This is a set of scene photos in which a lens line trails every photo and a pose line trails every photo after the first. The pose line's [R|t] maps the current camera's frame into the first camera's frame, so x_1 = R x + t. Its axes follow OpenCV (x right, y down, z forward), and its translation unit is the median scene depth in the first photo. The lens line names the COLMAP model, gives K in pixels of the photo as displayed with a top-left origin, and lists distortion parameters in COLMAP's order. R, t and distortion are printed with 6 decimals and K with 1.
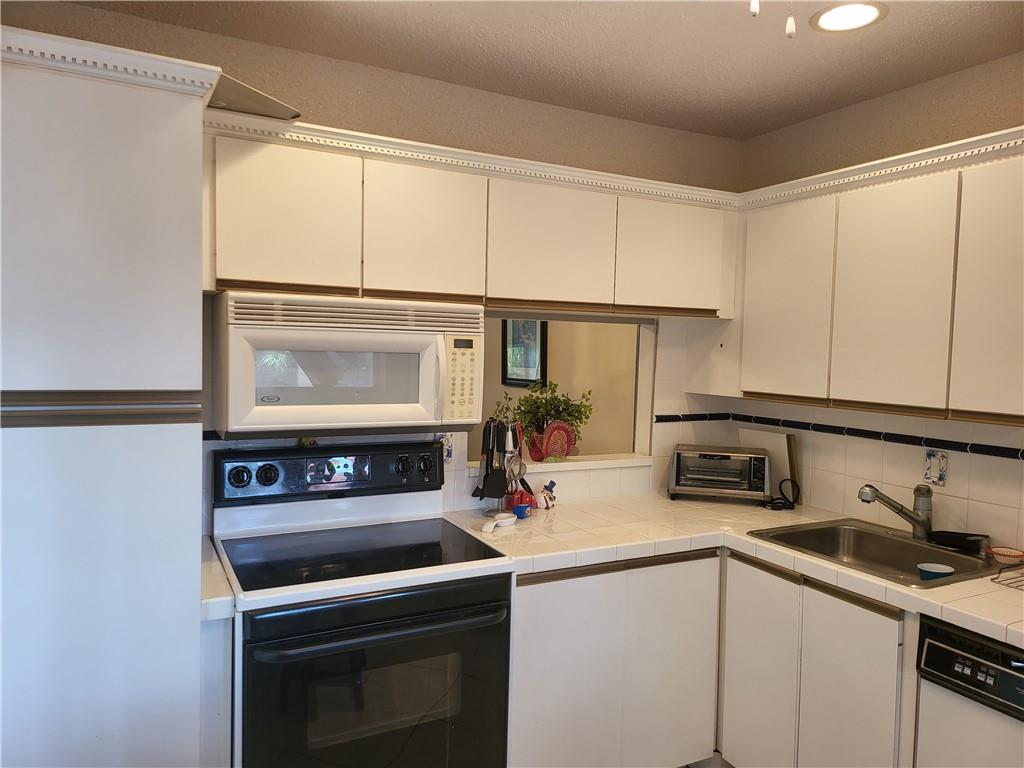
lens RADIAL K [[720.1, 0, 512.8], [0, 720.1, 385.4], [0, 0, 1]] dist [0.089034, -0.093475]
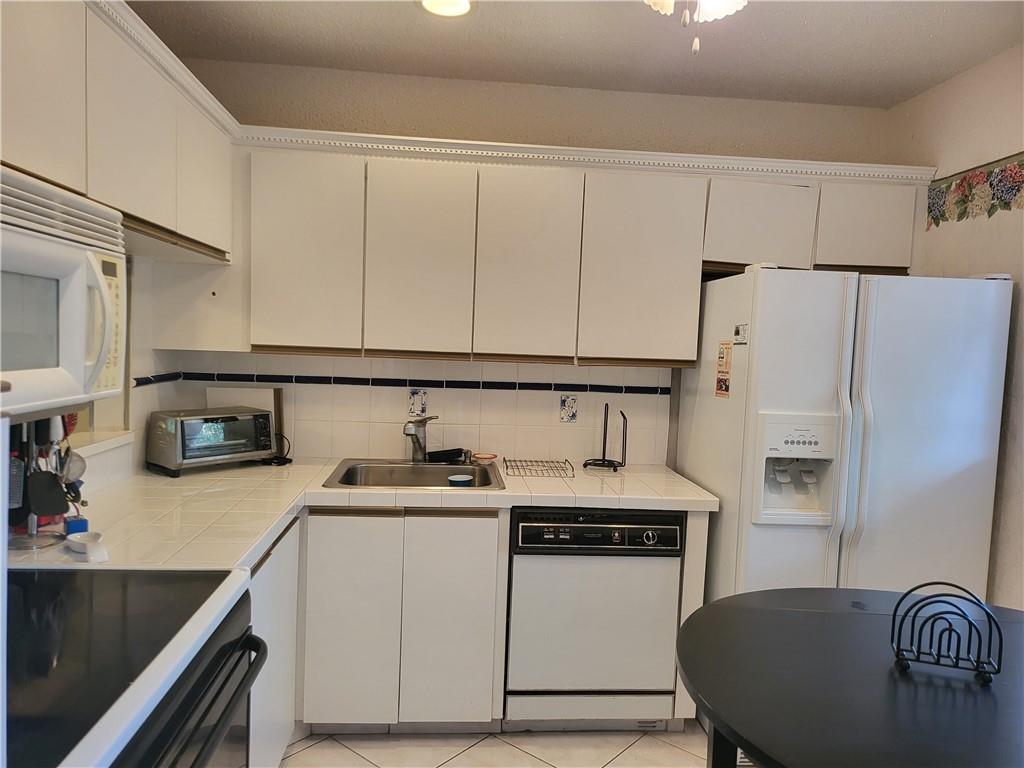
lens RADIAL K [[720.1, 0, 512.8], [0, 720.1, 385.4], [0, 0, 1]] dist [0.089034, -0.093475]
pose [[0.390123, -0.067739, 0.918268, -0.471648], [0.023511, 0.997698, 0.063610, 0.009842], [-0.920463, -0.003226, 0.390817, 0.383433]]
